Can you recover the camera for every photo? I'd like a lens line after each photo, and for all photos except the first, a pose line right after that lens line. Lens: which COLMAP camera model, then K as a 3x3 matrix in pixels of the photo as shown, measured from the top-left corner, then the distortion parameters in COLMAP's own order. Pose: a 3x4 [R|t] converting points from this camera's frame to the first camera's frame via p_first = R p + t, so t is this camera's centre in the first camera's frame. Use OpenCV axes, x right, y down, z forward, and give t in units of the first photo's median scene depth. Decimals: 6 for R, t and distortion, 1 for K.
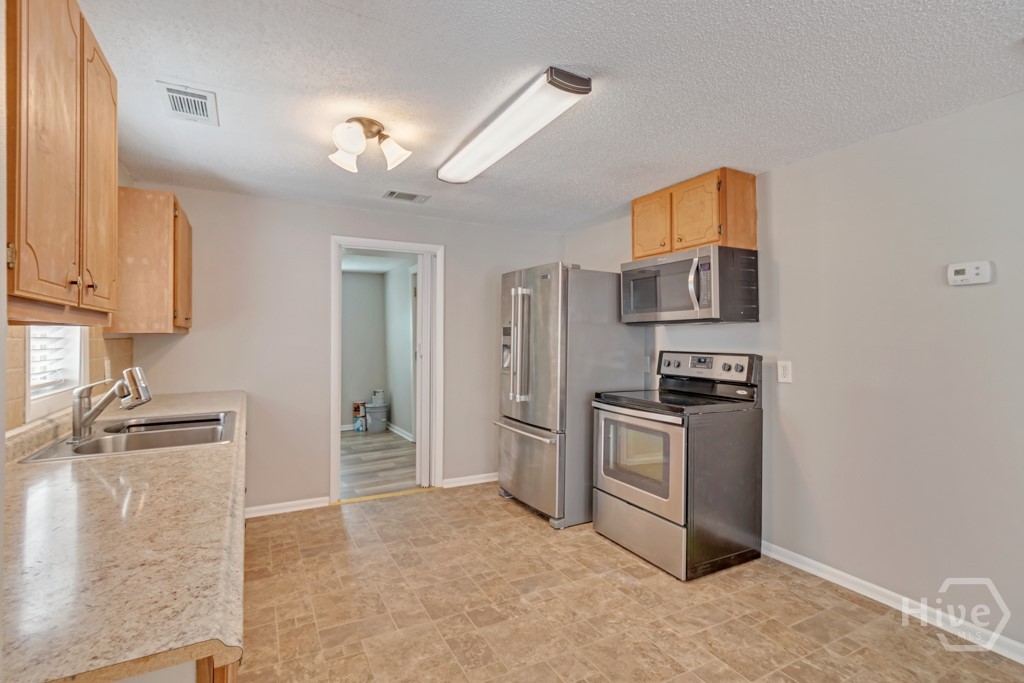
lens RADIAL K [[482.6, 0, 512.1], [0, 482.6, 338.4], [0, 0, 1]] dist [0.001528, 0.000436]
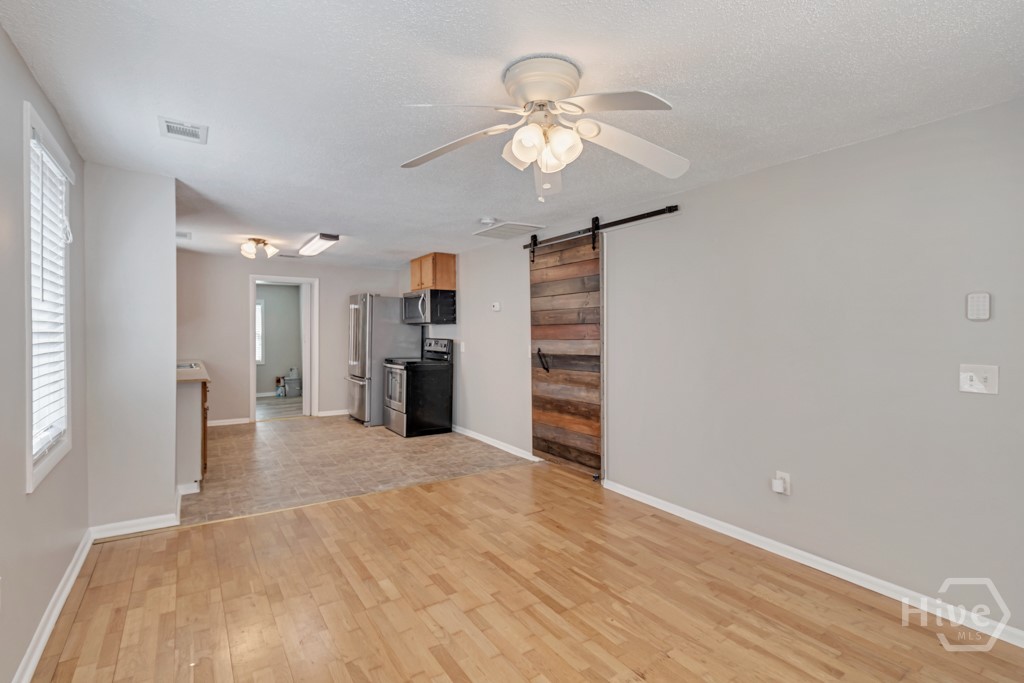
lens RADIAL K [[476.7, 0, 513.2], [0, 476.7, 338.6], [0, 0, 1]] dist [-0.001196, -0.000200]
pose [[0.995472, -0.001260, 0.095043, 0.567147], [-0.000060, 0.999904, 0.013884, 0.001731], [-0.095051, -0.013827, 0.995376, -1.130197]]
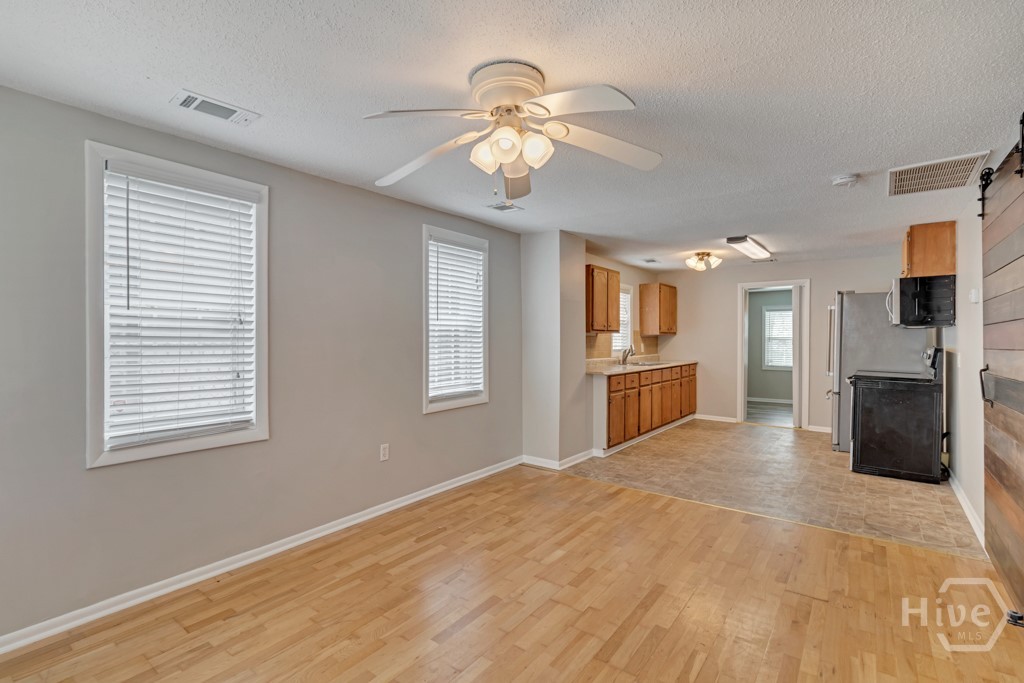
lens RADIAL K [[471.8, 0, 512.0], [0, 471.8, 341.5], [0, 0, 1]] dist [-0.007936, -0.000292]
pose [[0.405874, 0.005370, -0.913913, 1.253434], [-0.001662, 0.999985, 0.005138, 0.010959], [0.913928, -0.000567, 0.405877, -0.754971]]
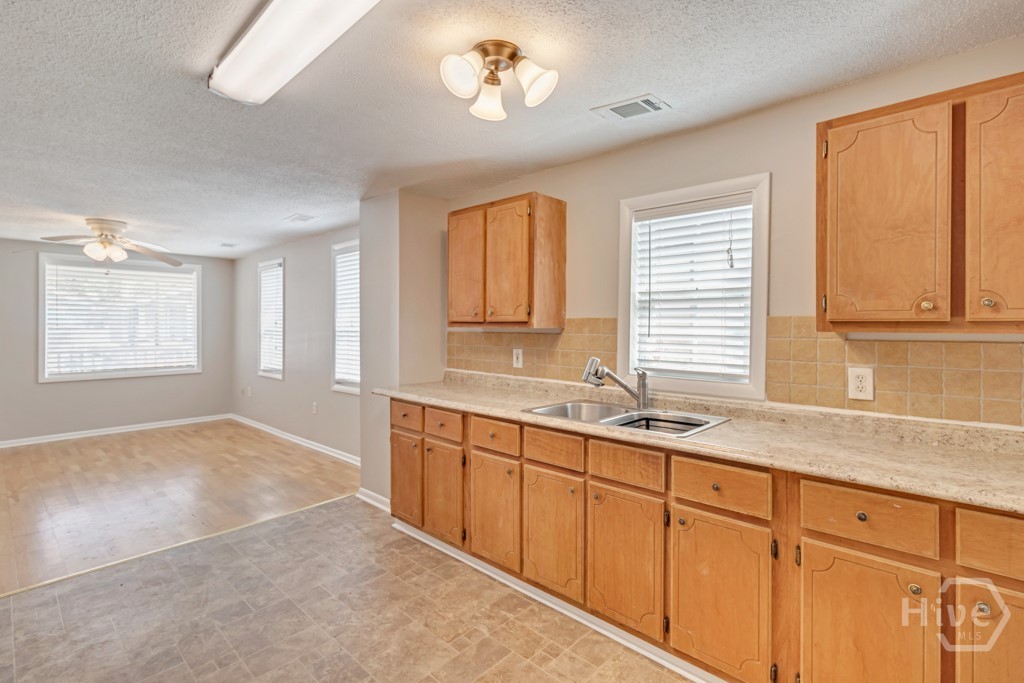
lens RADIAL K [[481.6, 0, 512.7], [0, 481.6, 327.8], [0, 0, 1]] dist [0.000747, 0.000529]
pose [[-0.949126, -0.001044, -0.314896, -0.075886], [-0.003735, 0.999961, 0.007943, -0.023389], [0.314875, 0.008715, -0.949093, 1.356104]]
